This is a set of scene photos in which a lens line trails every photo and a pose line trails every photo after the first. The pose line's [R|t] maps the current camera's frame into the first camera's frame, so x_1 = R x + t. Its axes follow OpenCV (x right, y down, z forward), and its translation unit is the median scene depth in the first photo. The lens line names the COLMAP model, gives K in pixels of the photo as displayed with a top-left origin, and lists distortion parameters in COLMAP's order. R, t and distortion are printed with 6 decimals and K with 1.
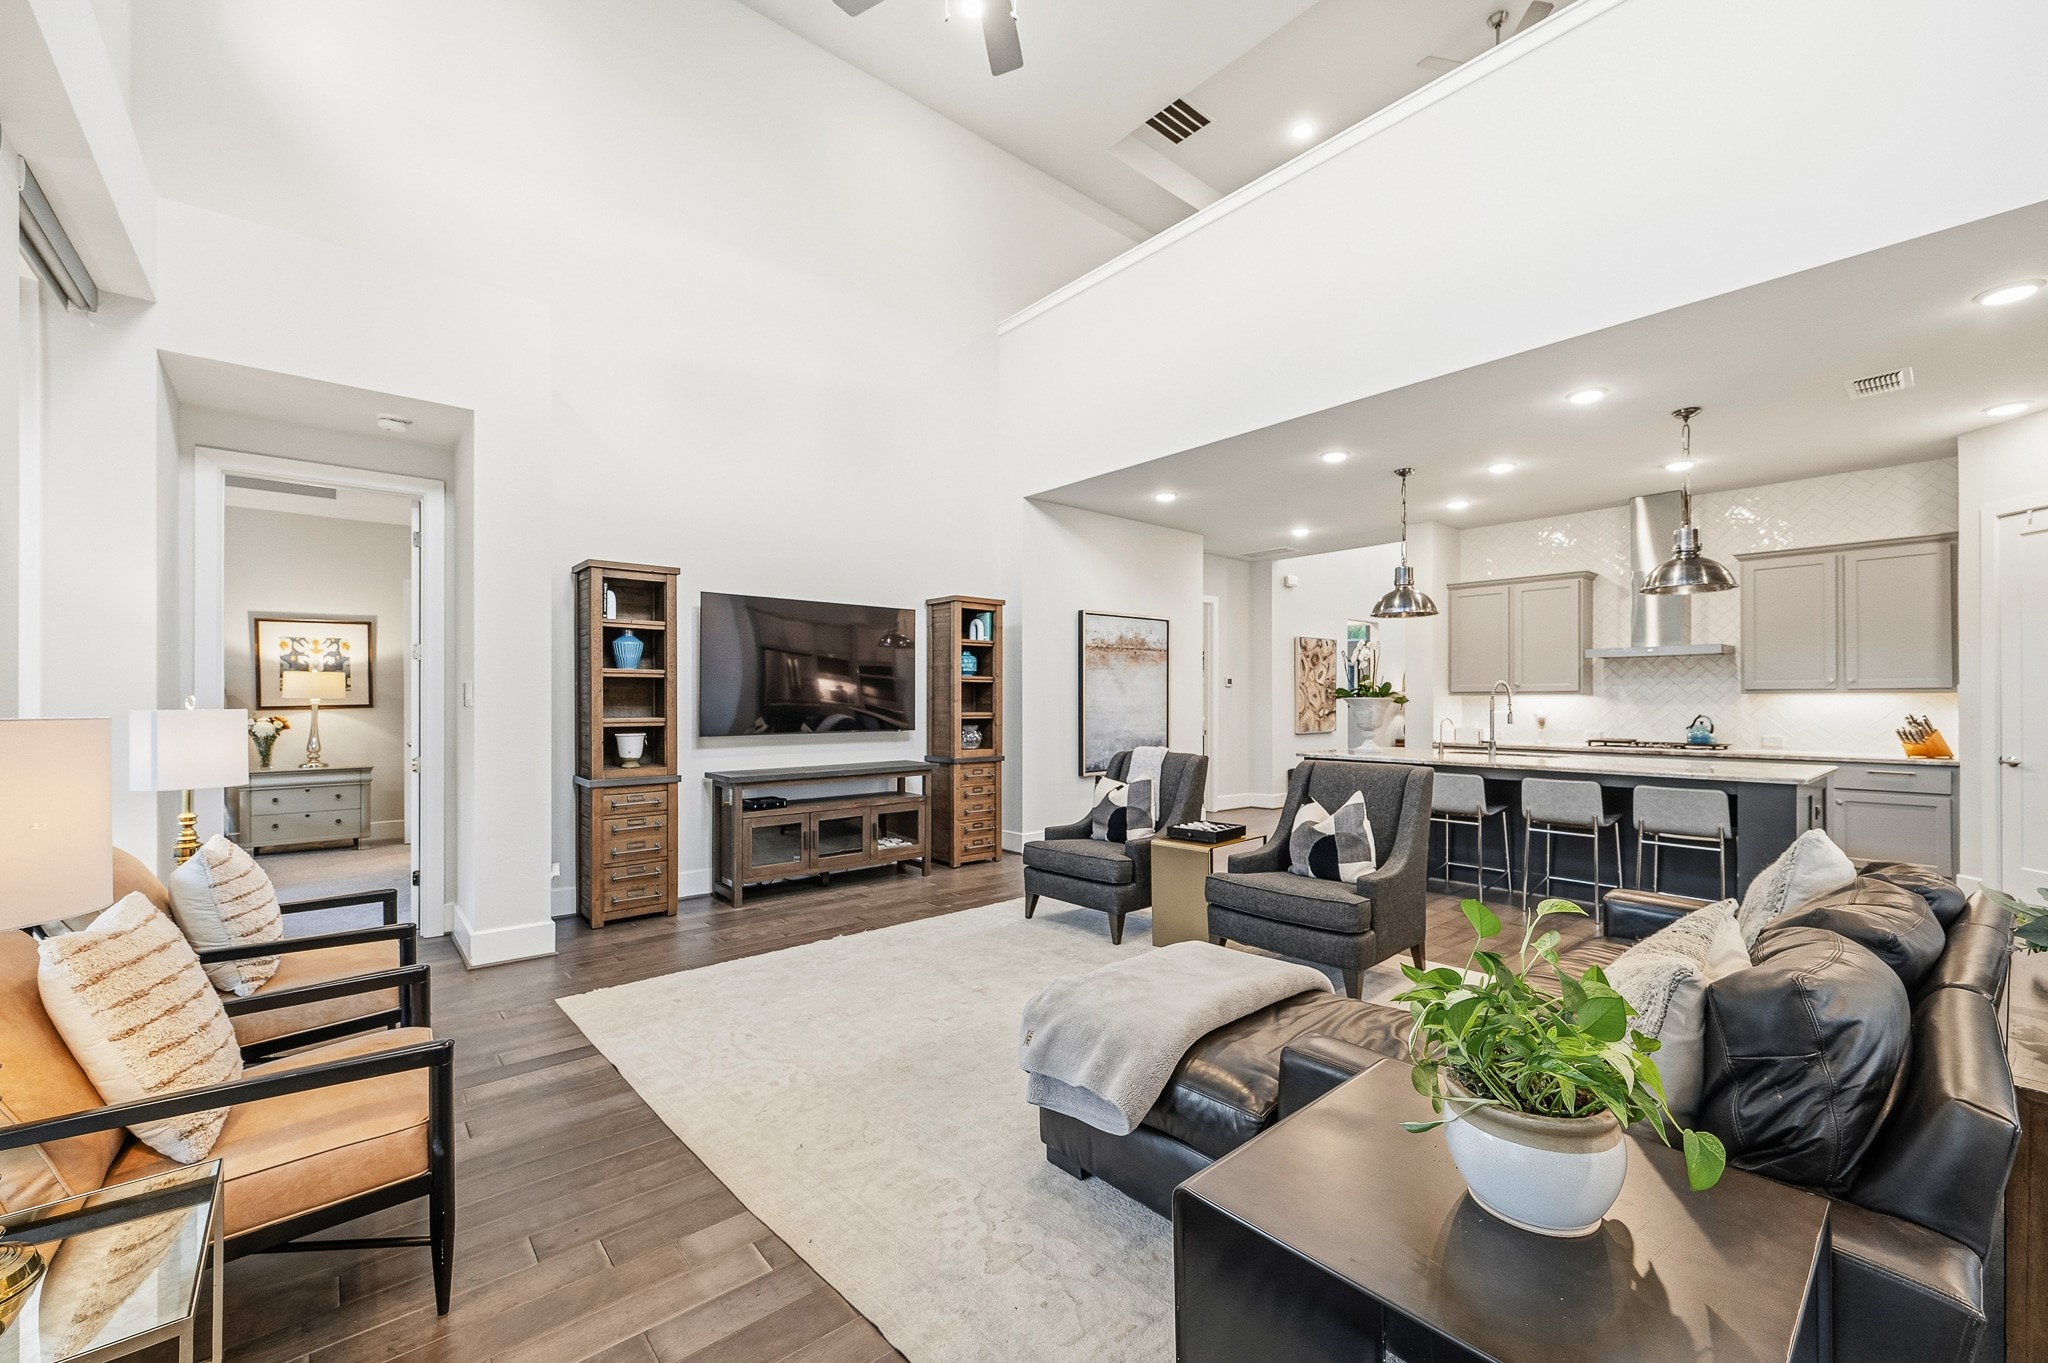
lens RADIAL K [[818.6, 0, 1031.6], [0, 818.6, 700.5], [0, 0, 1]] dist [0.004841, -0.000034]
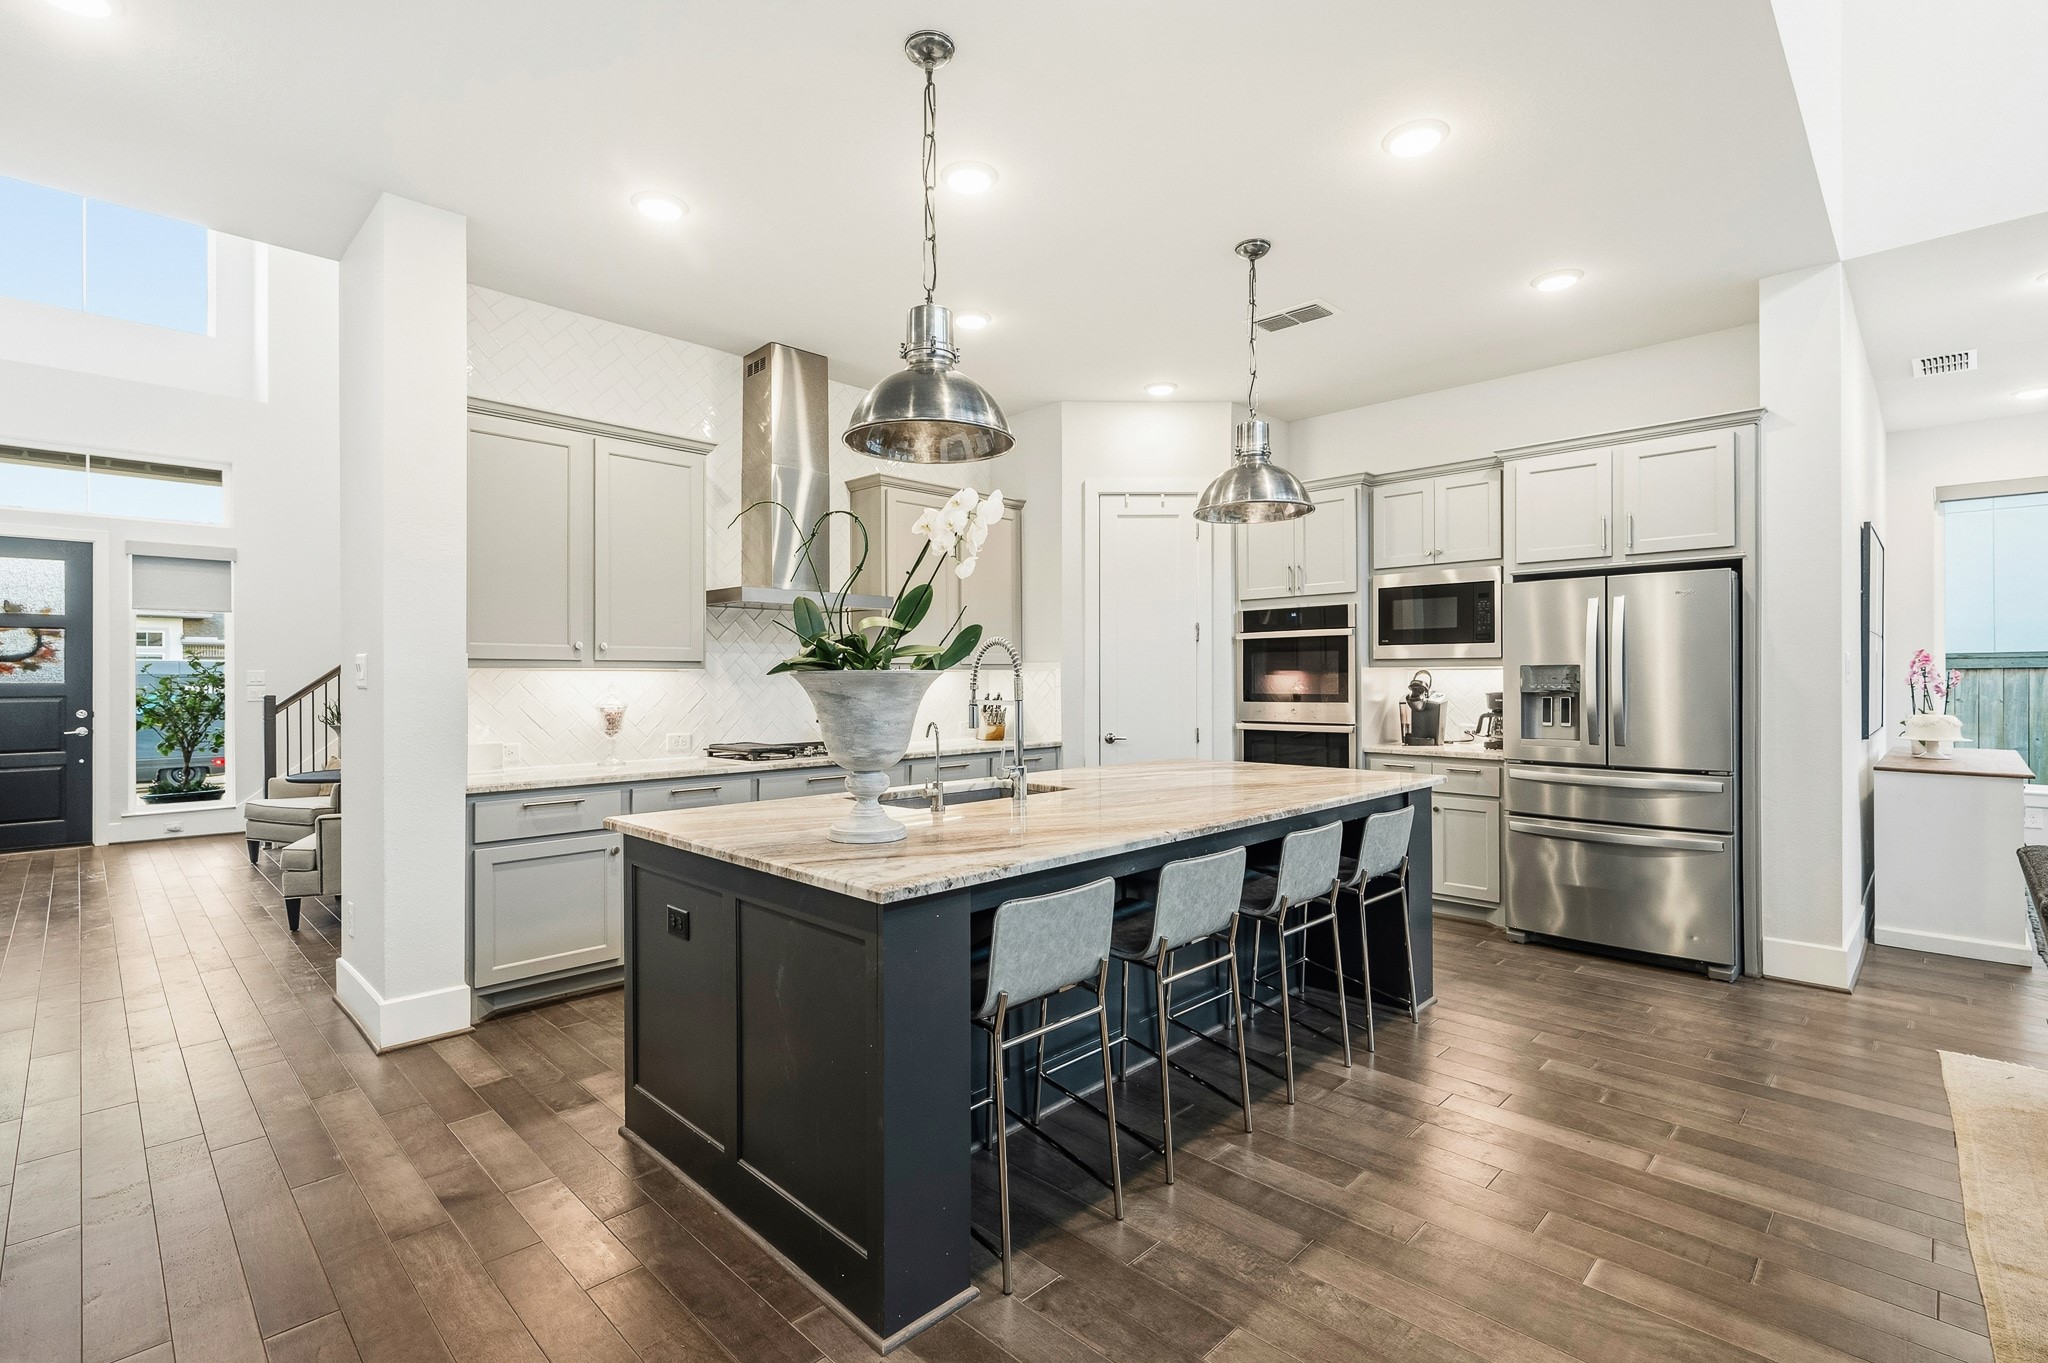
lens RADIAL K [[934.6, 0, 993.8], [0, 934.6, 674.3], [0, 0, 1]] dist [0.014216, -0.000527]
pose [[-0.067732, 0.001186, 0.997703, 0.042770], [0.002524, 0.999996, -0.001017, -0.001526], [-0.997700, 0.002450, -0.067734, 0.906211]]
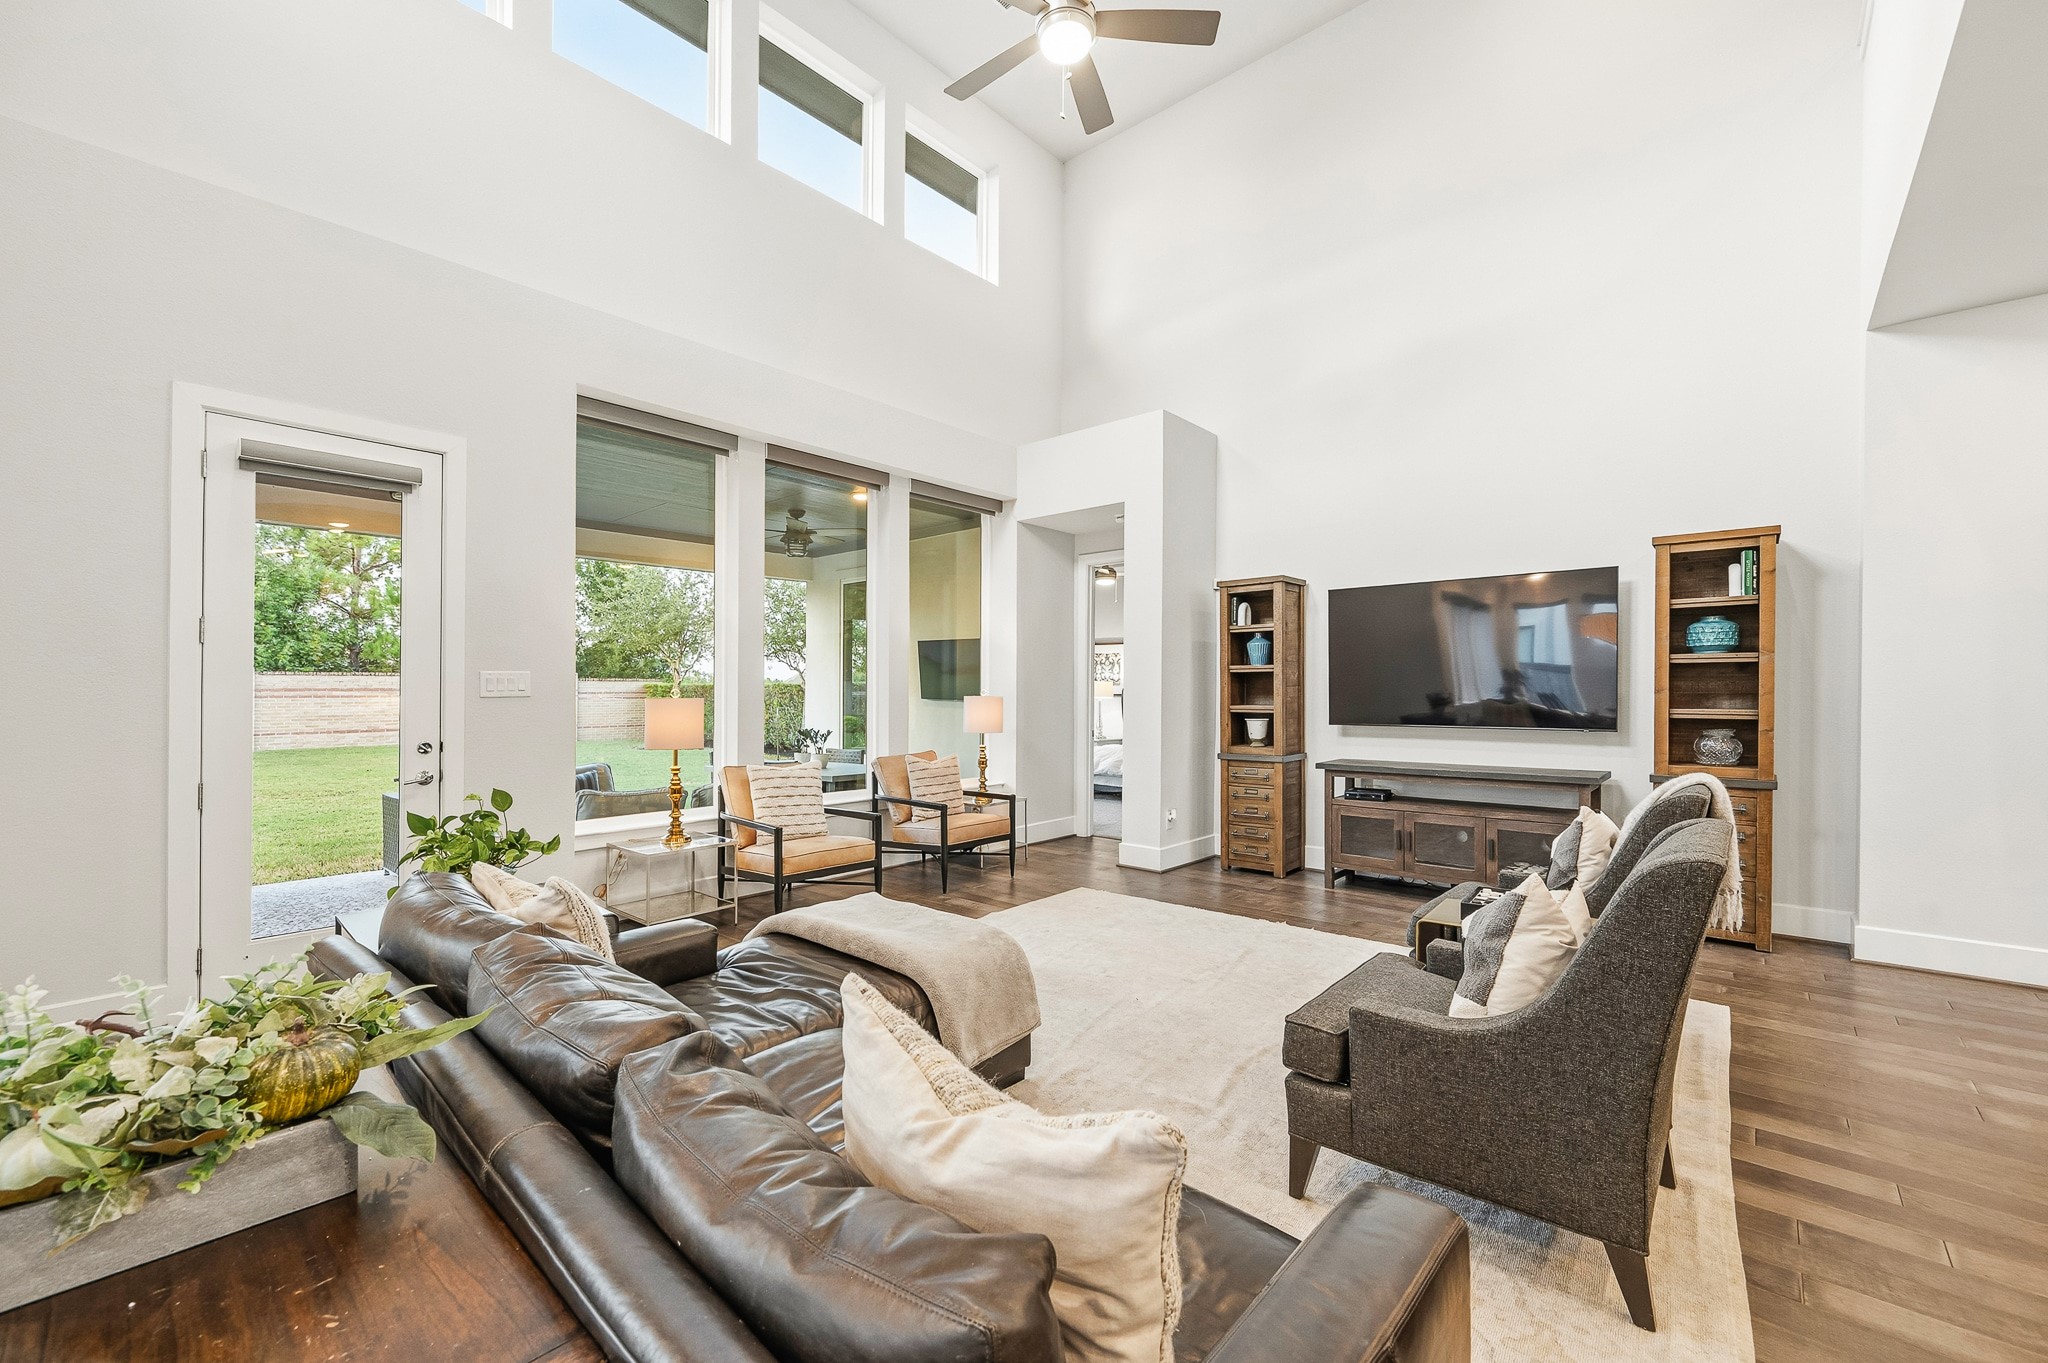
lens RADIAL K [[828.0, 0, 1026.6], [0, 828.0, 700.1], [0, 0, 1]] dist [-0.001266, -0.000401]
pose [[0.138616, 0.010215, -0.990293, 0.496423], [0.001465, 0.999944, 0.010520, -0.000259], [0.990345, -0.002909, 0.138594, 0.364427]]
